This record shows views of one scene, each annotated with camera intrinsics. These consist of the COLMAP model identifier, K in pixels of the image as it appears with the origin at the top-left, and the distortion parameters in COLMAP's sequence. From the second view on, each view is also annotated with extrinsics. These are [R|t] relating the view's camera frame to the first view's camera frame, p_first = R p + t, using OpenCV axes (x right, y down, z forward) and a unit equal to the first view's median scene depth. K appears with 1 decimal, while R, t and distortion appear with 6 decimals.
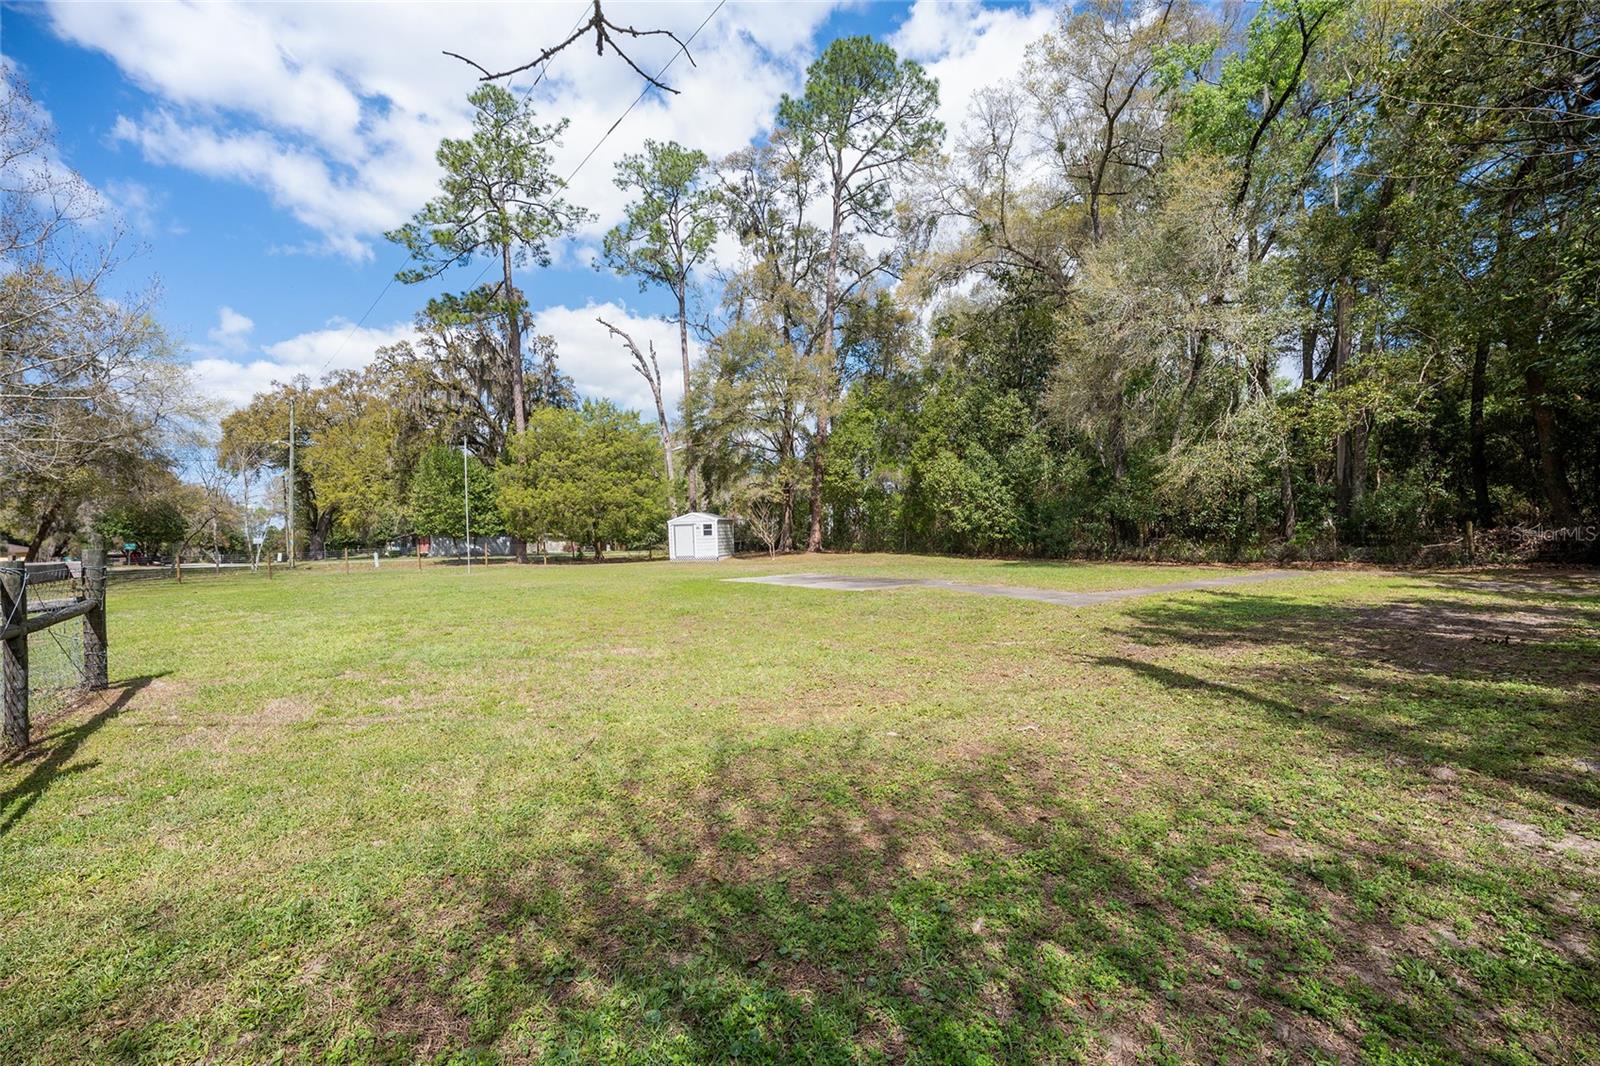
lens RADIAL K [[647.7, 0, 800.8], [0, 647.7, 535.2], [0, 0, 1]] dist [-0.032355, 0.000170]
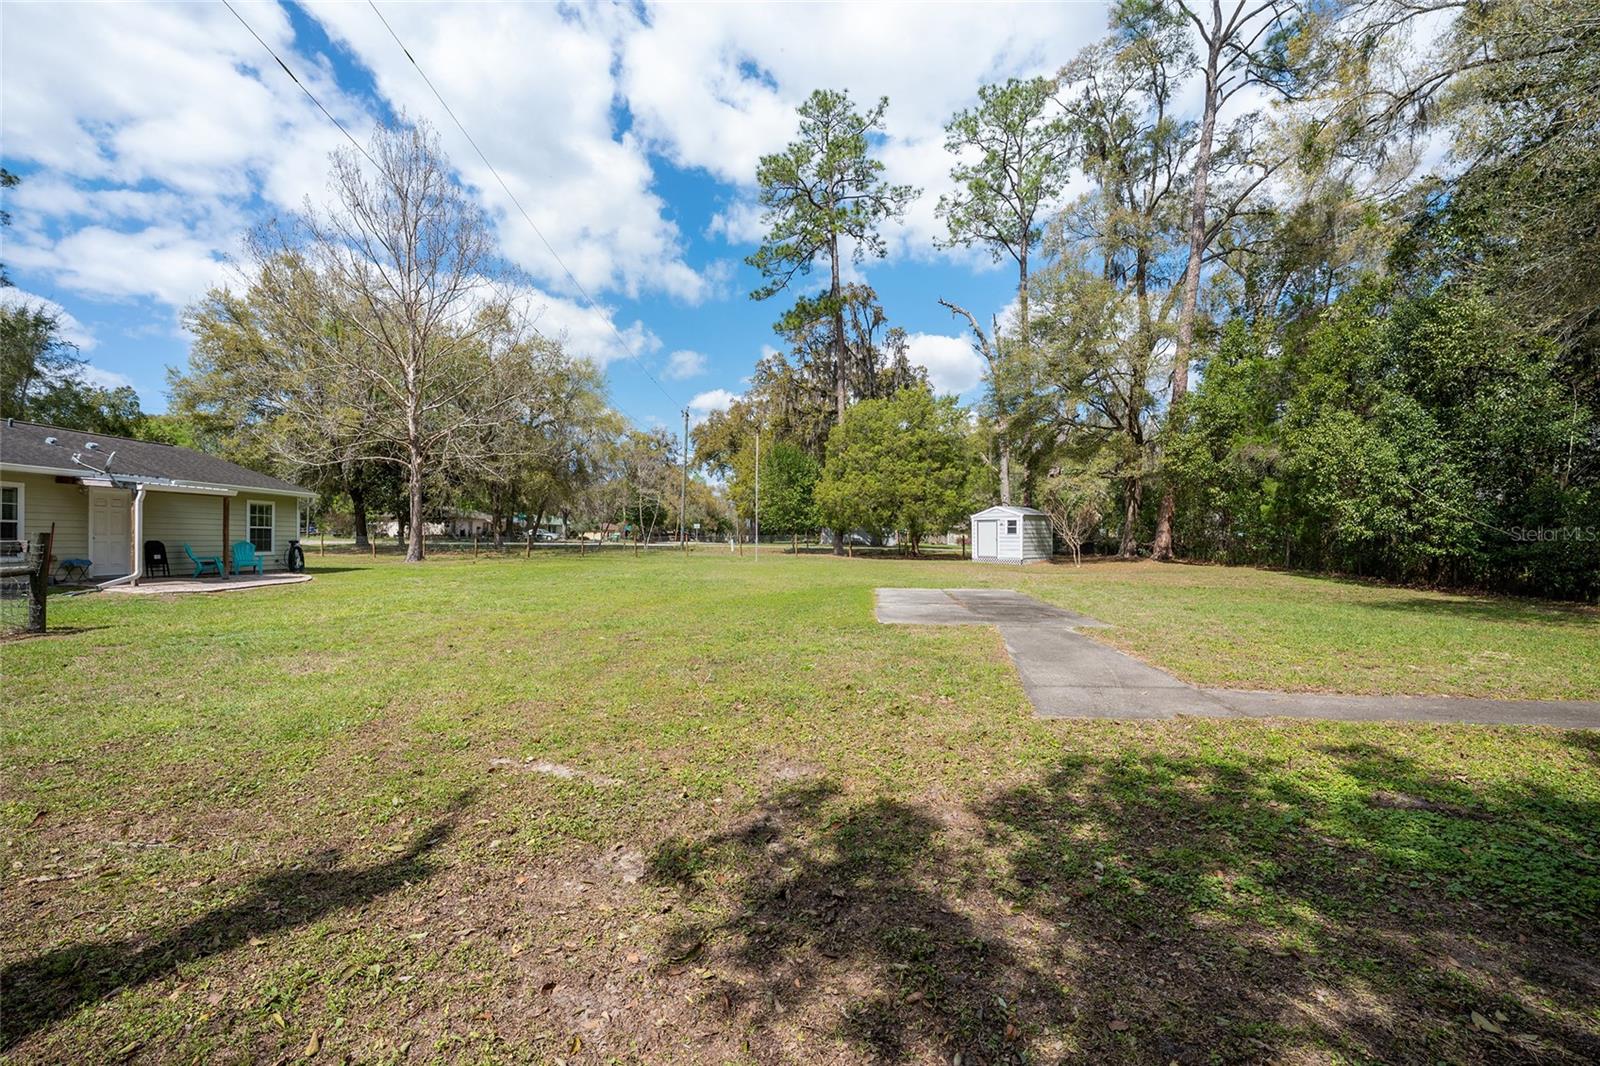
lens RADIAL K [[648.5, 0, 795.9], [0, 648.5, 540.2], [0, 0, 1]] dist [-0.018433, 0.000181]
pose [[0.773314, 0.039640, -0.632782, 0.172148], [-0.028051, 0.999205, 0.028314, -0.006617], [0.633402, -0.004146, 0.773812, 0.158462]]
